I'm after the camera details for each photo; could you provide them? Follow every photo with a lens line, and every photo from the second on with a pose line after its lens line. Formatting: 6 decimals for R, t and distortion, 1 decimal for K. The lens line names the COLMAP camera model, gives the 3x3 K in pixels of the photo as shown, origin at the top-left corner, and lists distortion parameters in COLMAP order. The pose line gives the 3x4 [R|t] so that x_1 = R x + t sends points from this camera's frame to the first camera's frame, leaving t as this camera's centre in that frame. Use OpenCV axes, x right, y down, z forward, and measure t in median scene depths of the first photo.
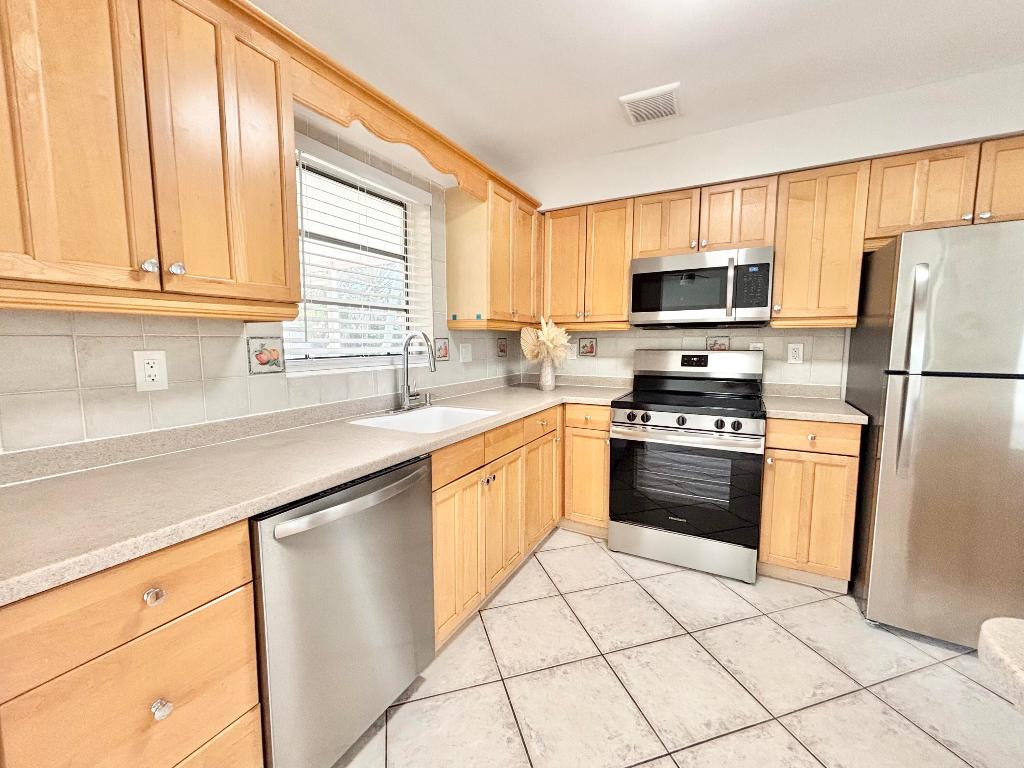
lens RADIAL K [[413.3, 0, 512.0], [0, 413.3, 384.0], [0, 0, 1]] dist [-0.000686, 0.000172]
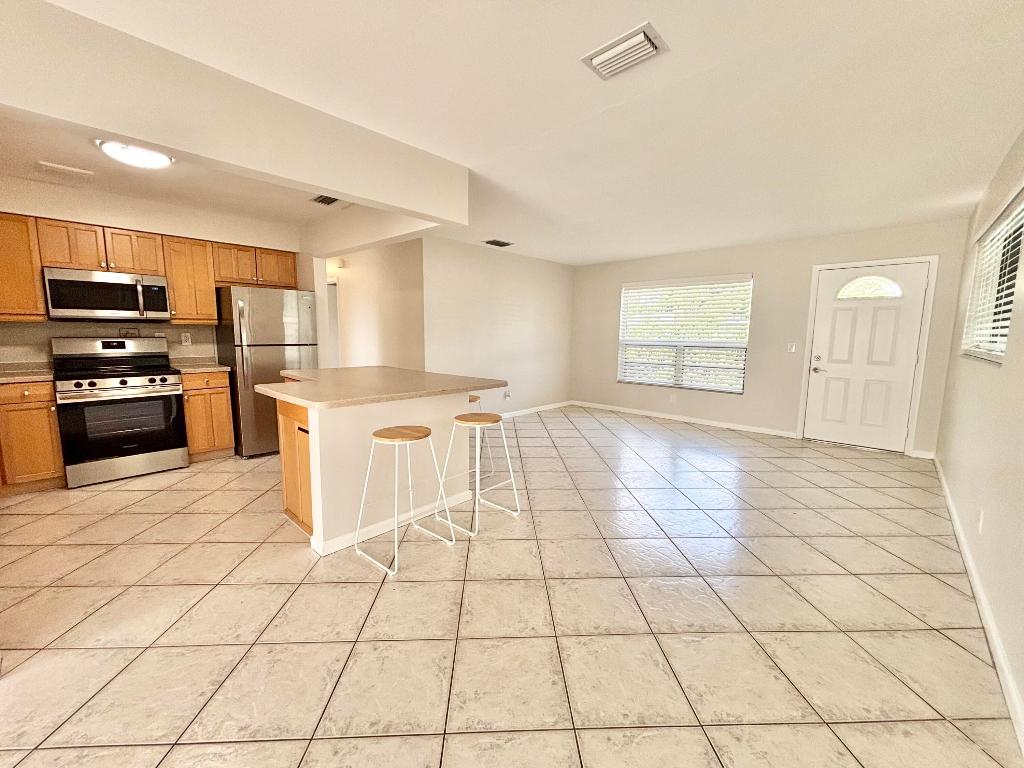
lens RADIAL K [[413.3, 0, 512.0], [0, 413.3, 384.0], [0, 0, 1]] dist [-0.000686, 0.000172]
pose [[0.245598, -0.116244, 0.962377, -0.705462], [0.091076, 0.991159, 0.096478, 0.074813], [-0.965084, 0.063955, 0.254014, -0.785604]]
